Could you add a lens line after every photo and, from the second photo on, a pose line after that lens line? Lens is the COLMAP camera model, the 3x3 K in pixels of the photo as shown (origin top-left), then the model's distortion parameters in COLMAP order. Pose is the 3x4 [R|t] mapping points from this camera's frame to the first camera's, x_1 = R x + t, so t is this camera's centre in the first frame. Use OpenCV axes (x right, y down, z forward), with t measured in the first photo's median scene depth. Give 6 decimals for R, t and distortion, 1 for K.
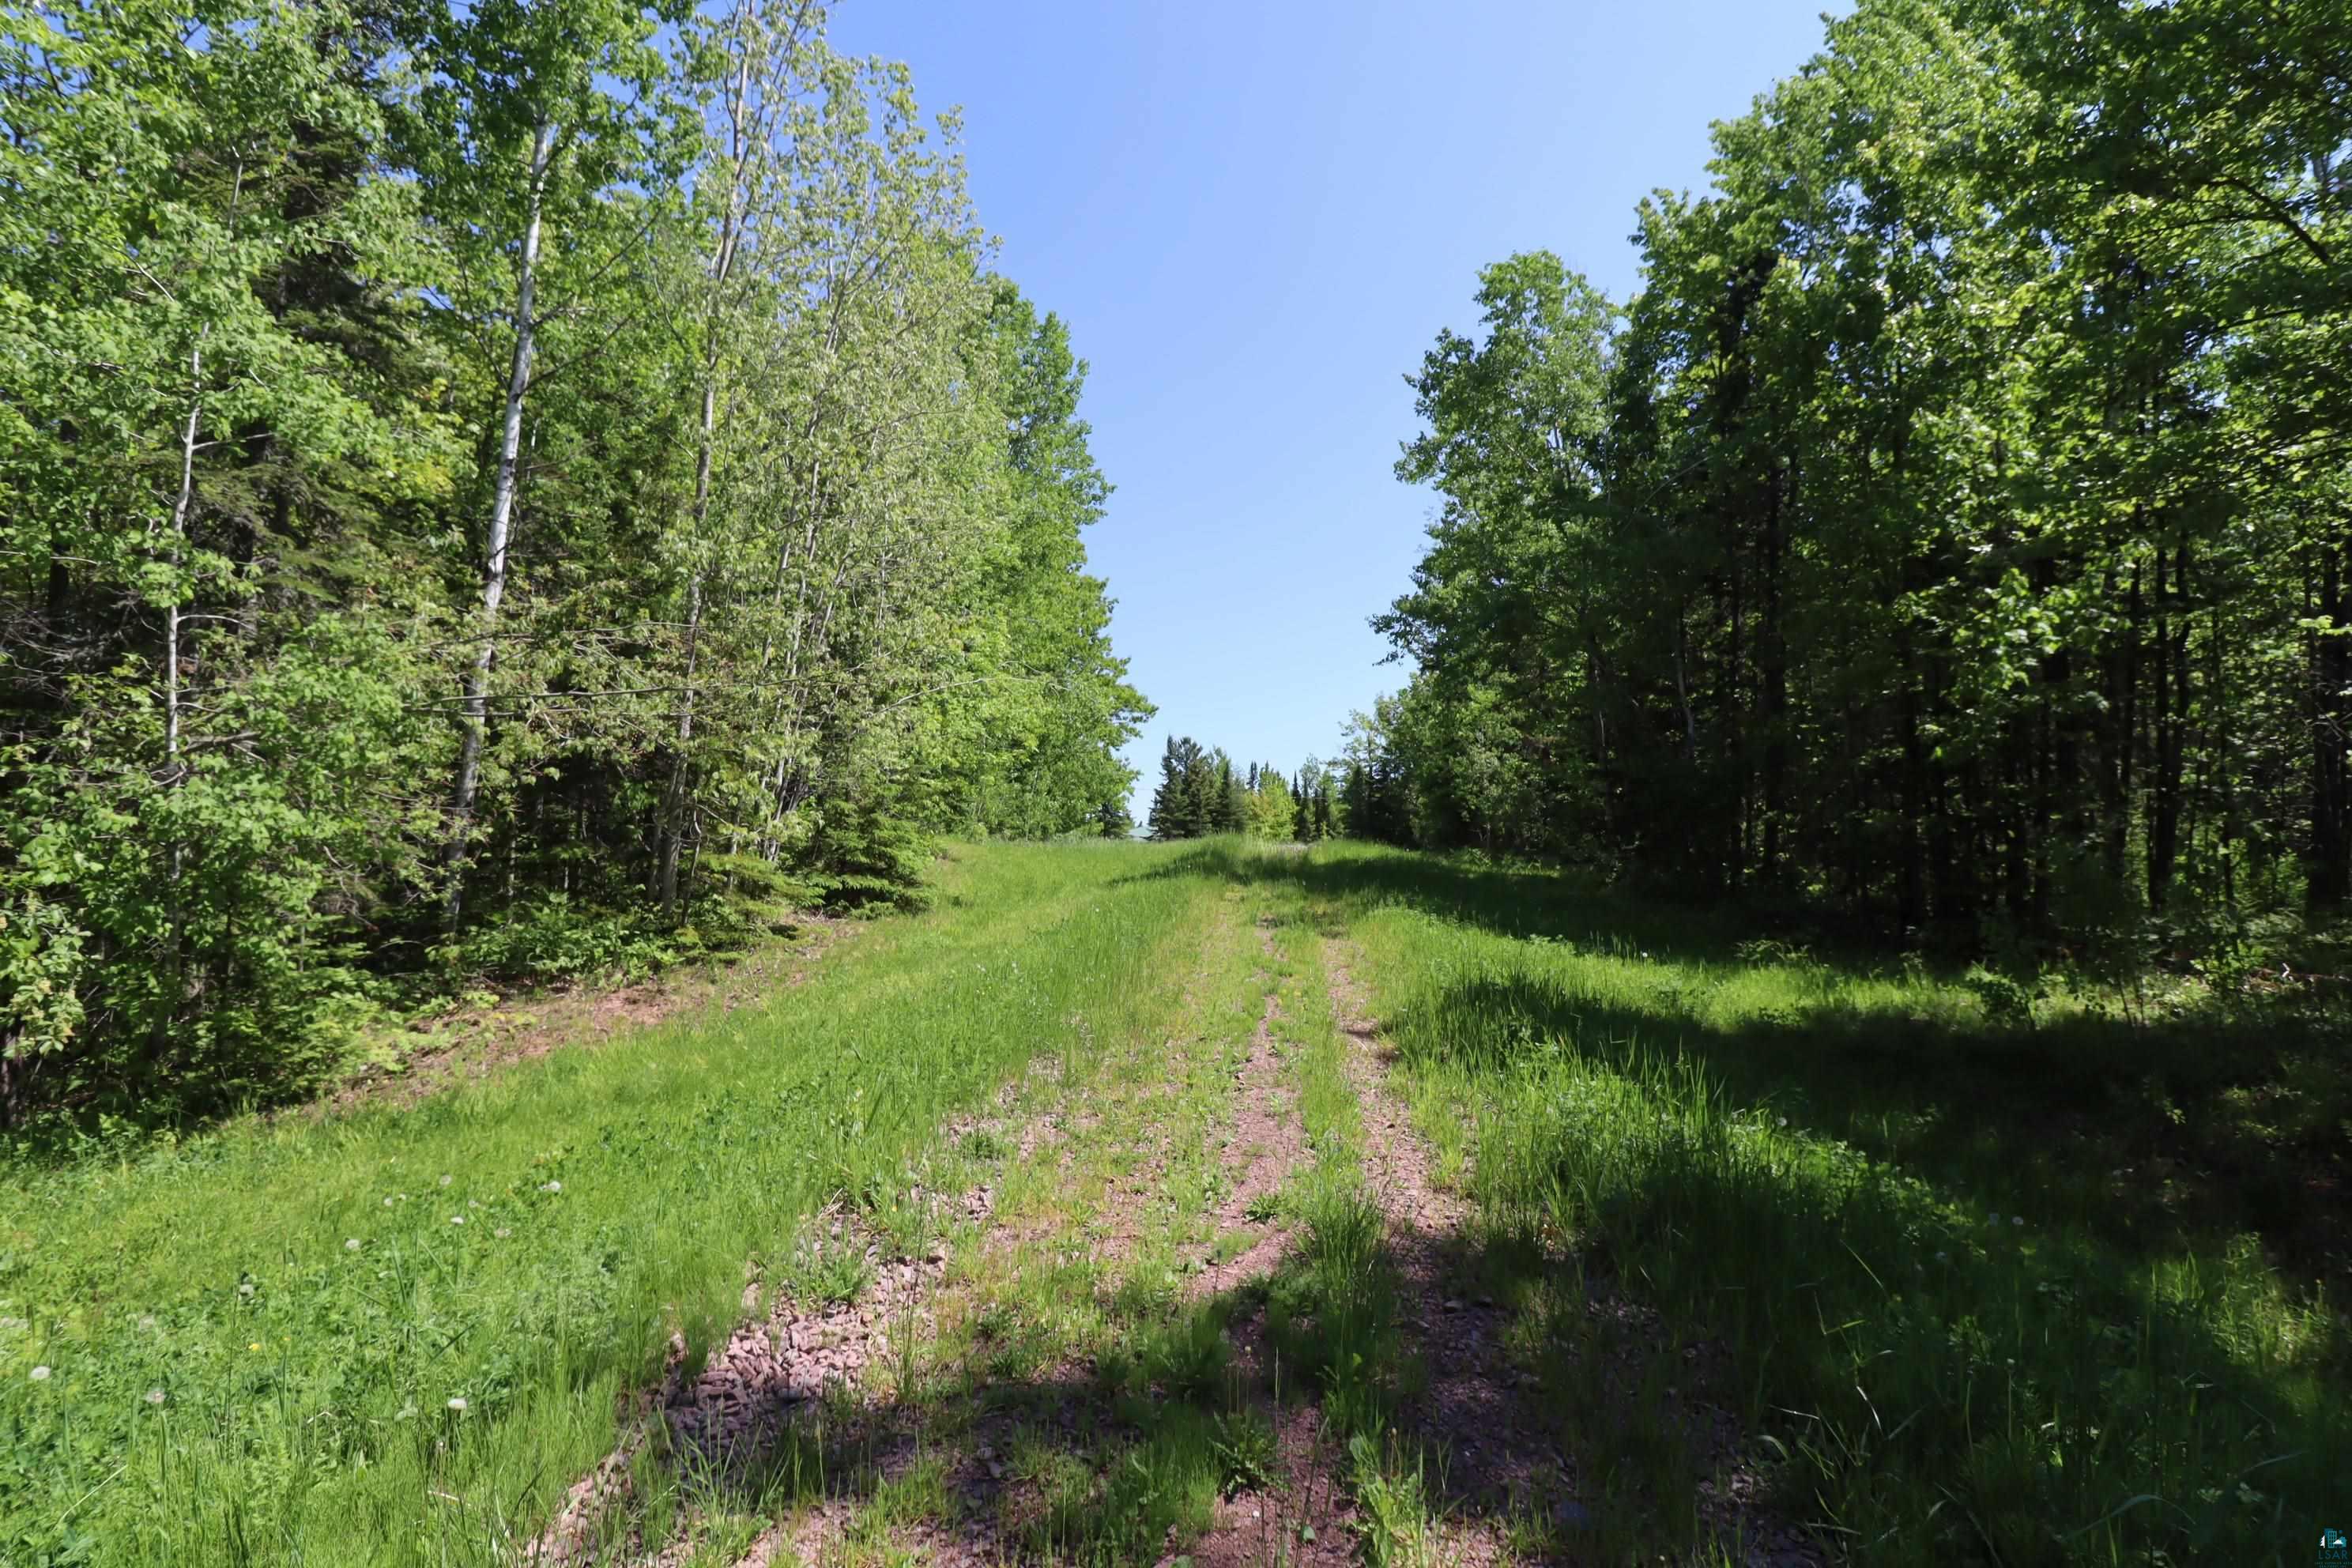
lens RADIAL K [[1108.9, 0, 1189.0], [0, 1108.9, 770.1], [0, 0, 1]] dist [0.019009, 0.000880]
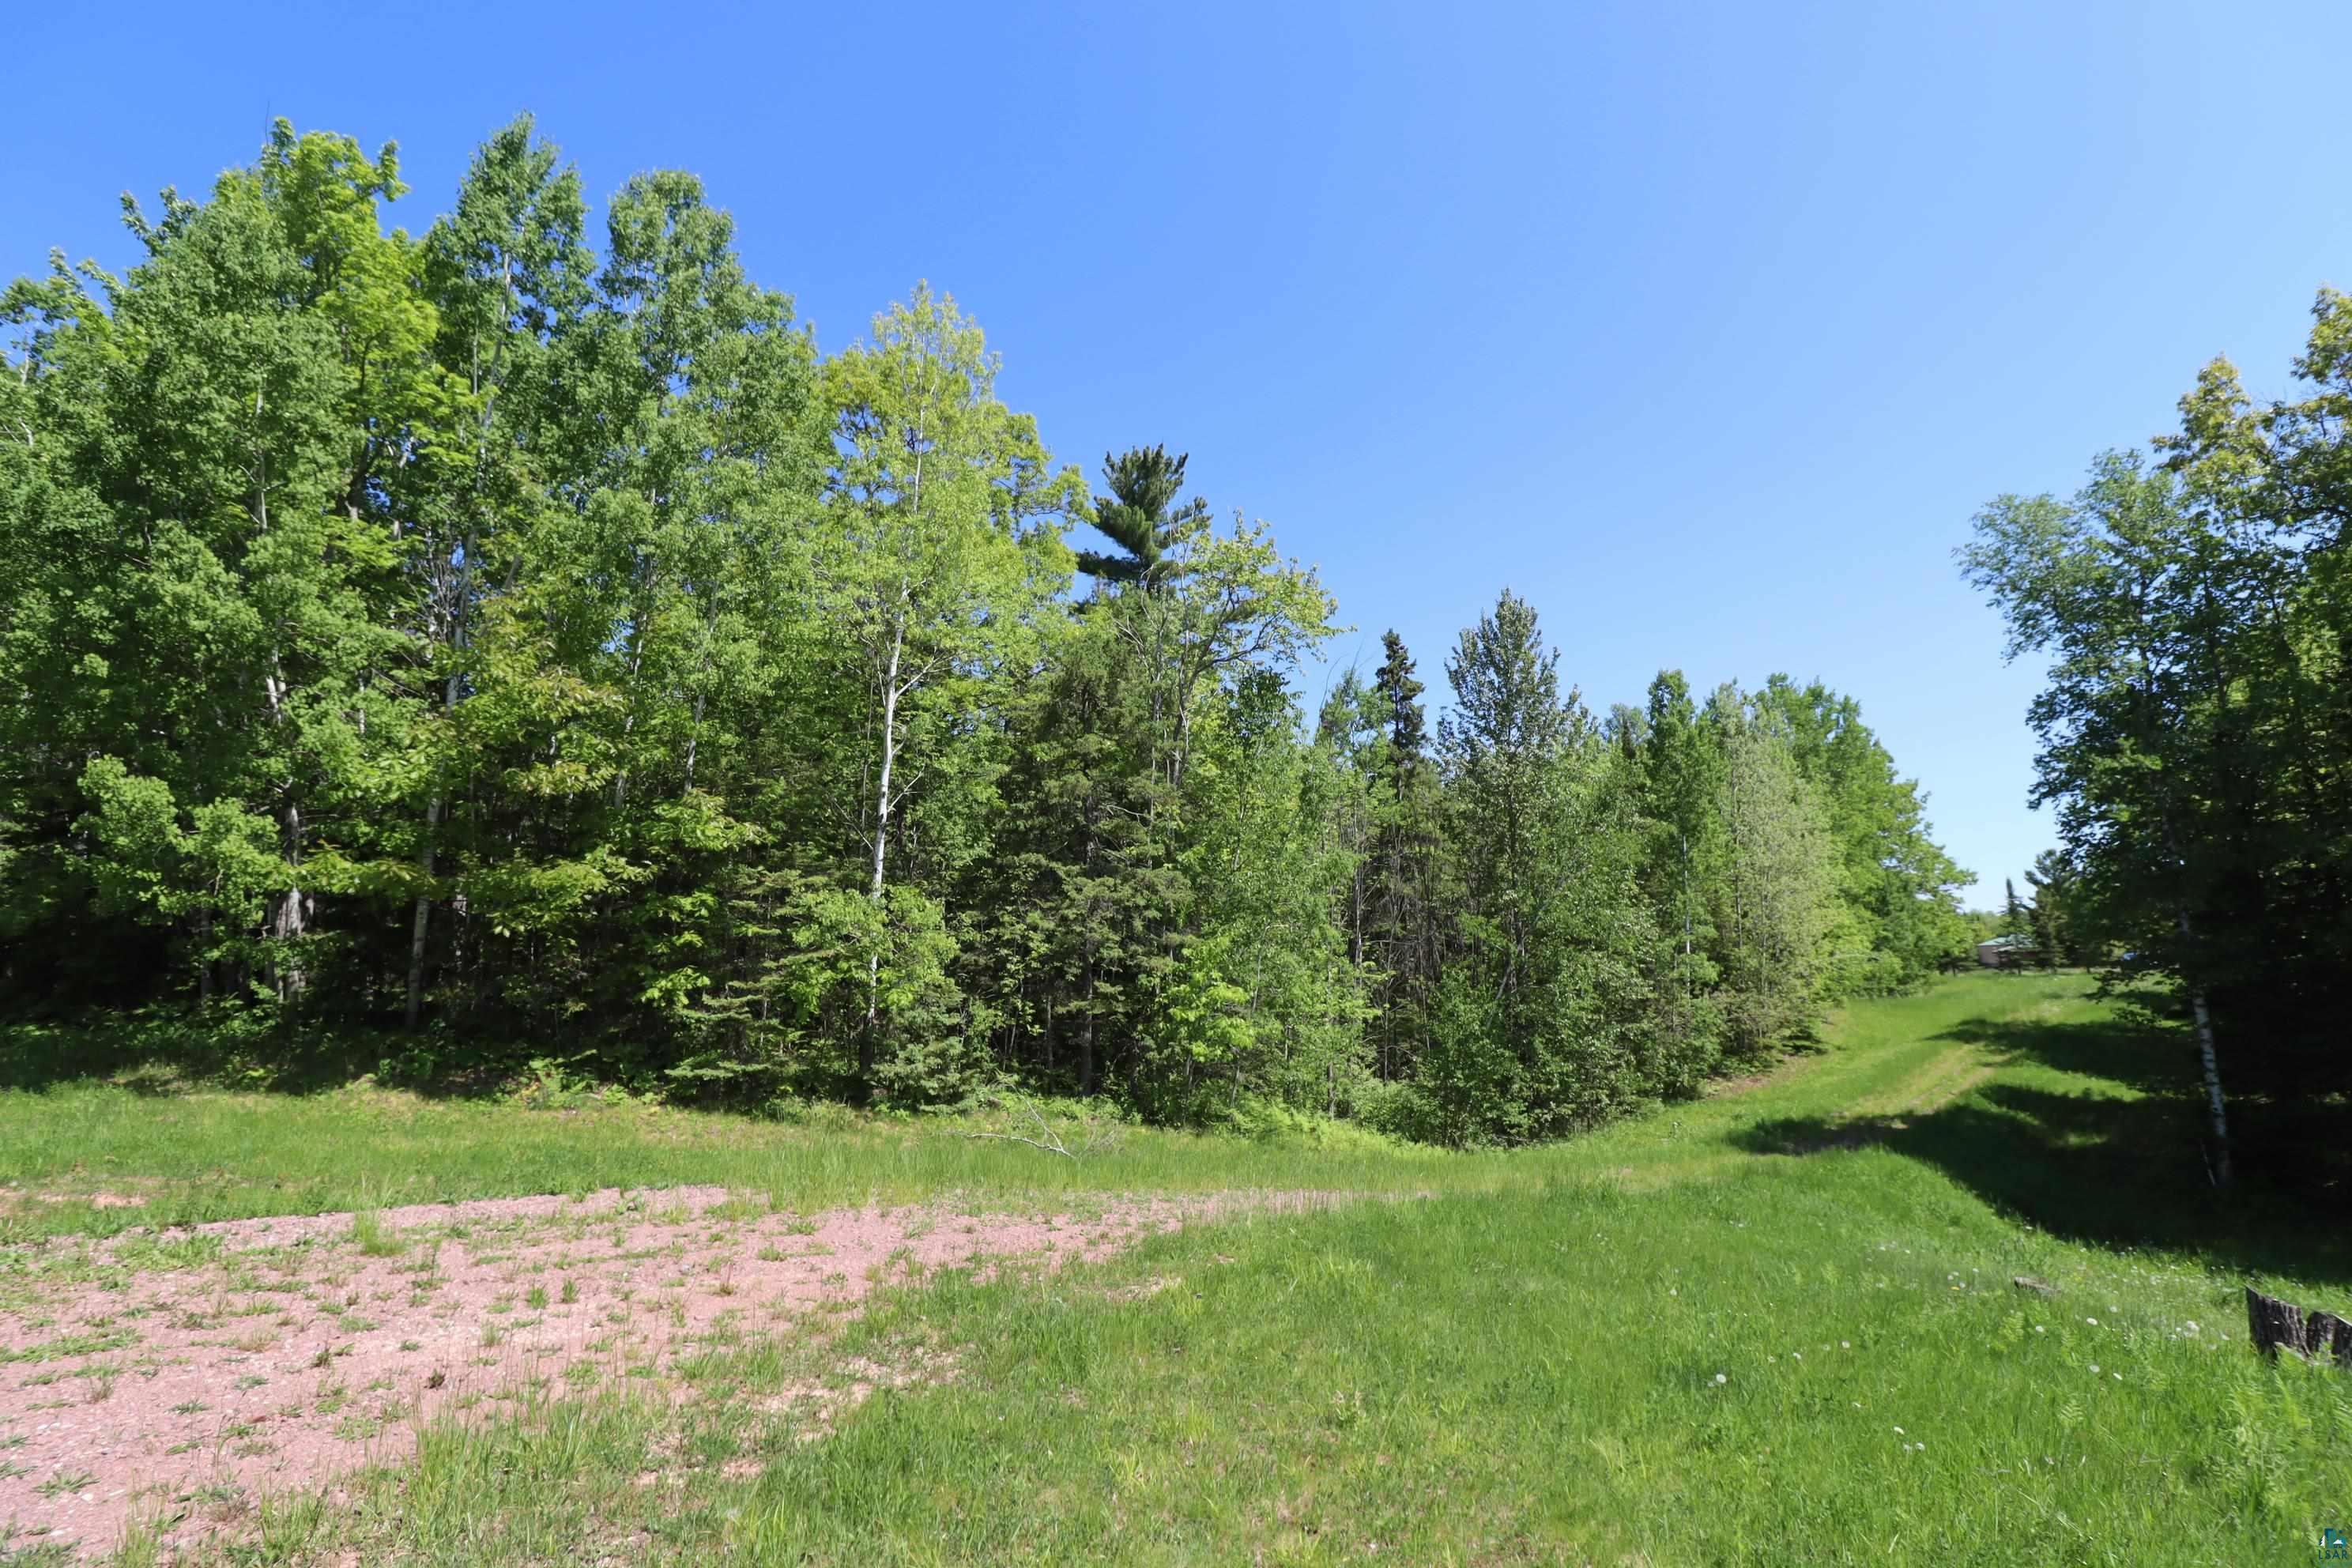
lens RADIAL K [[1102.5, 0, 1190.1], [0, 1102.5, 781.4], [0, 0, 1]] dist [0.000525, -0.013098]
pose [[0.756611, -0.132512, -0.640297, 0.367790], [0.082382, 0.990765, -0.107696, -0.348503], [0.648654, 0.028735, 0.760540, -1.940174]]
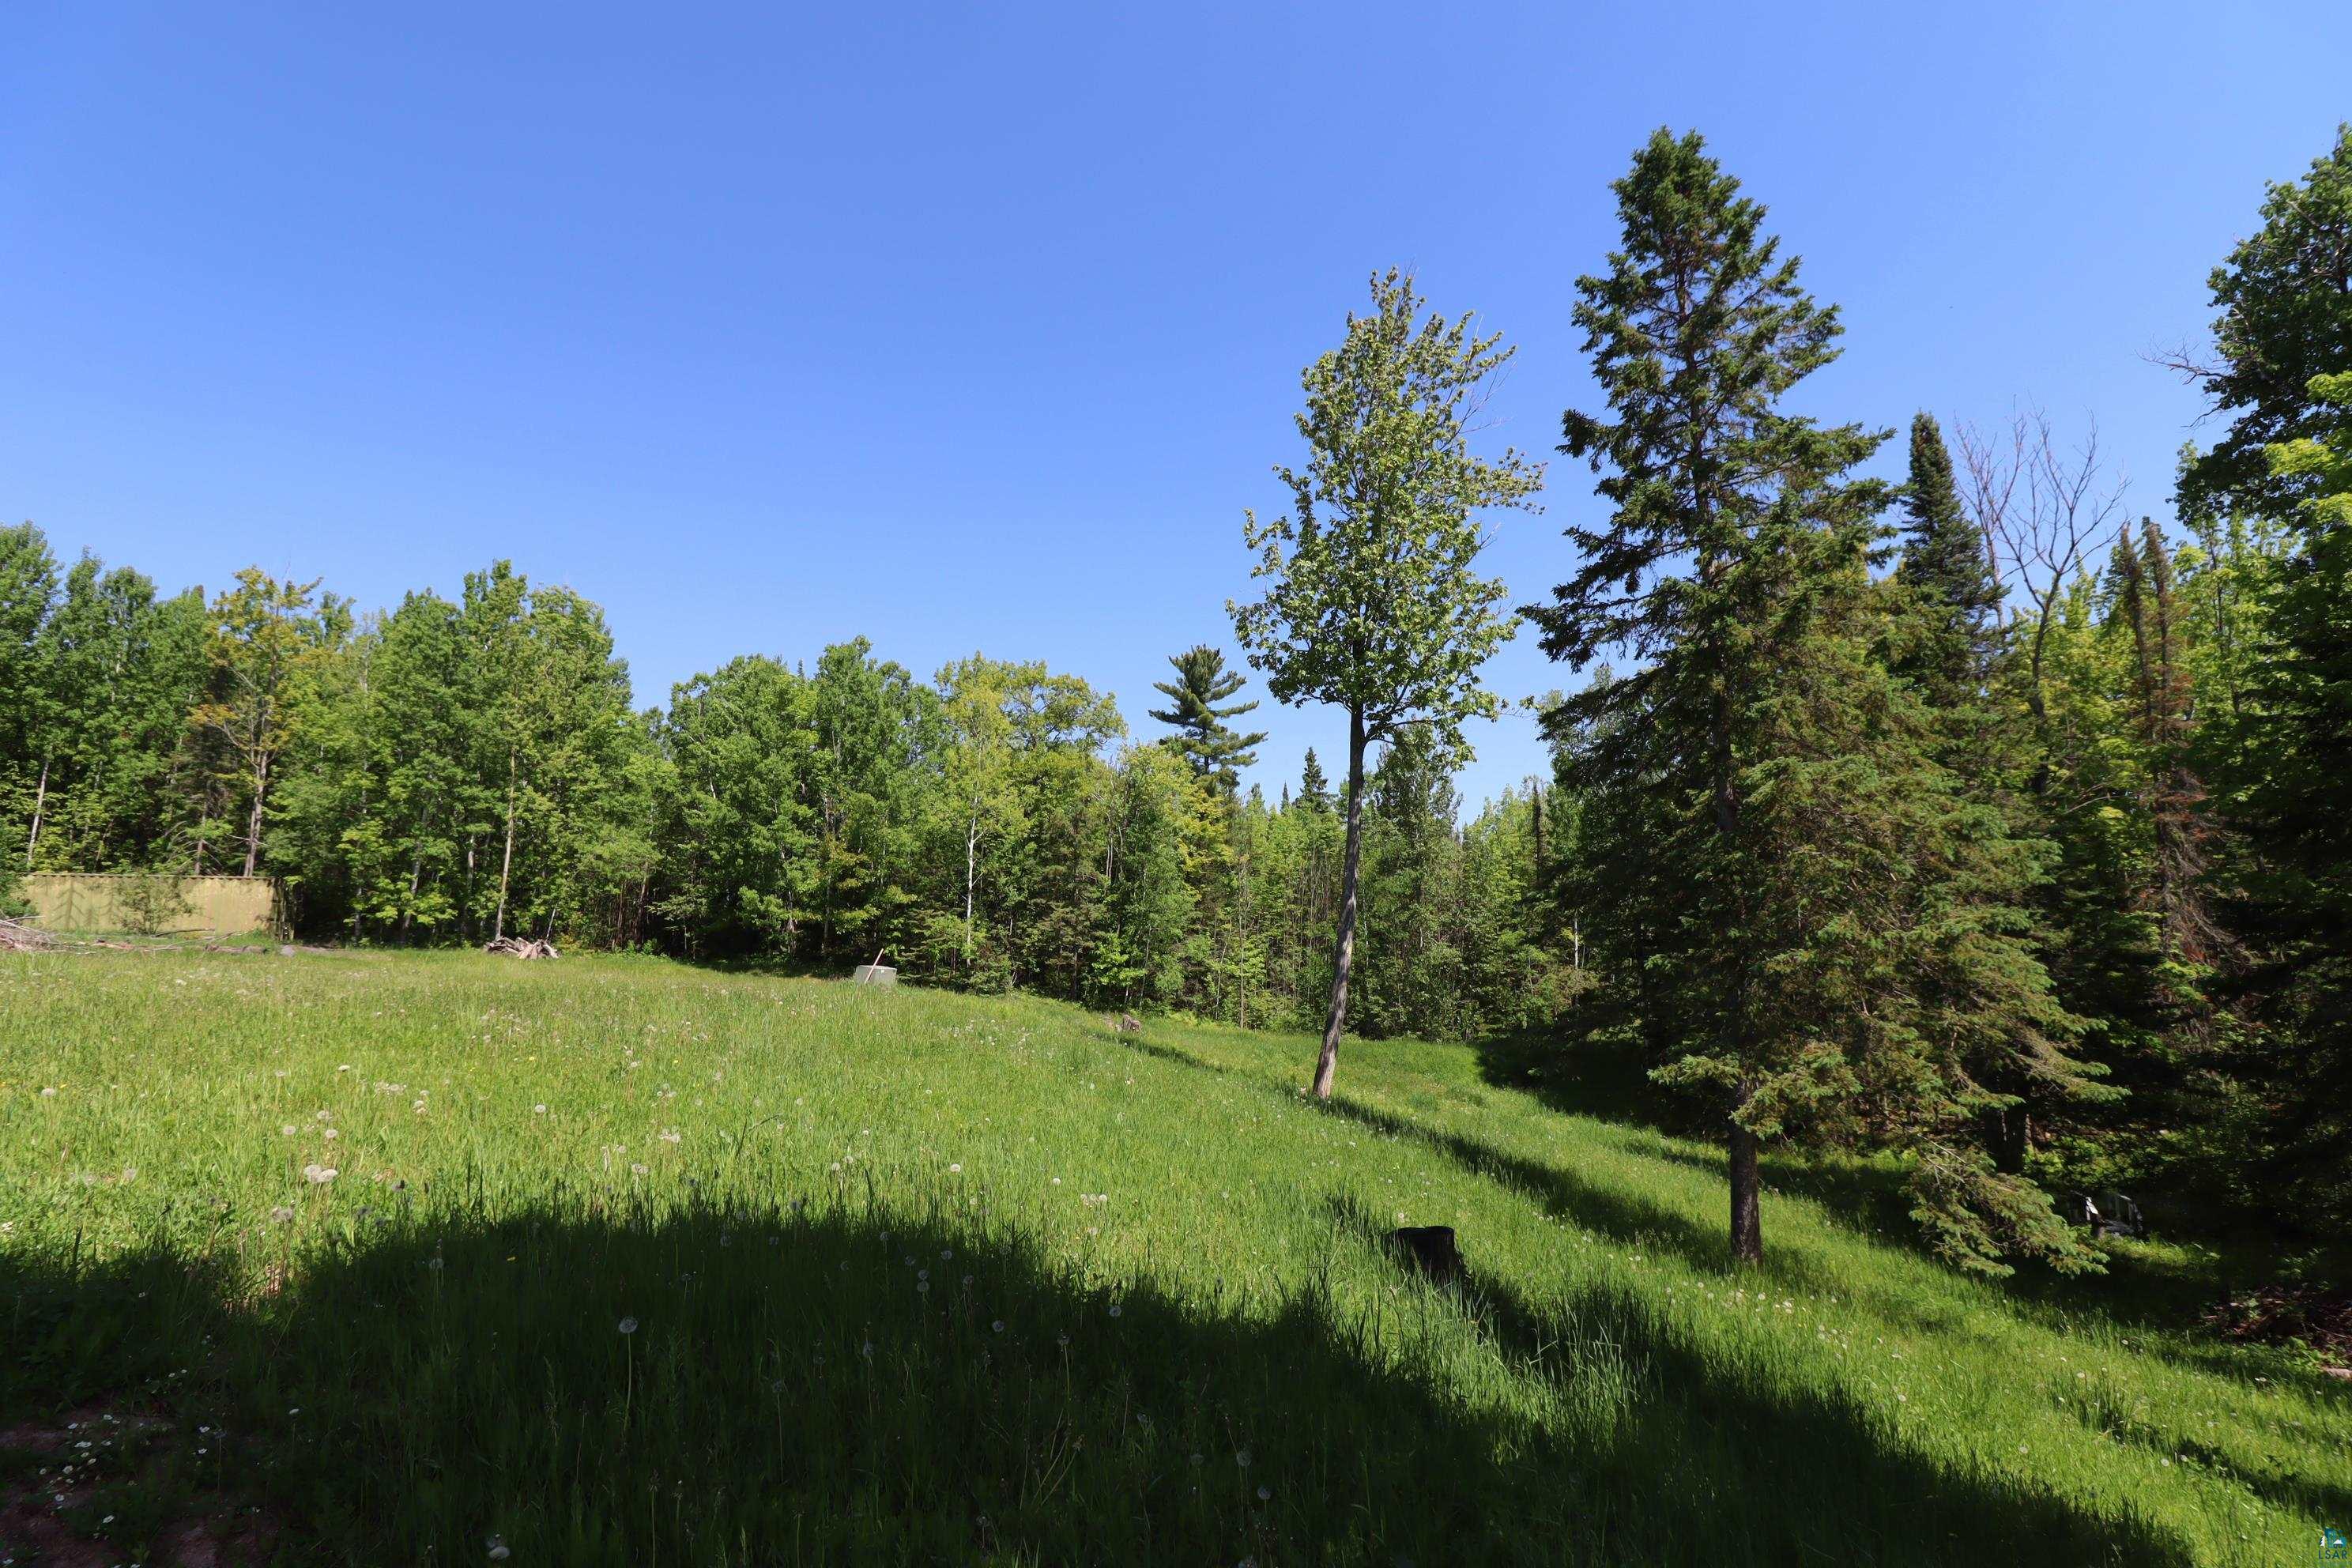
lens RADIAL K [[1102.5, 0, 1185.1], [0, 1102.5, 784.5], [0, 0, 1]] dist [0.000525, -0.013098]
pose [[0.460566, -0.156586, -0.873705, 2.261172], [0.087168, 0.987538, -0.131037, -0.295253], [0.883335, -0.015808, 0.468476, -2.162493]]
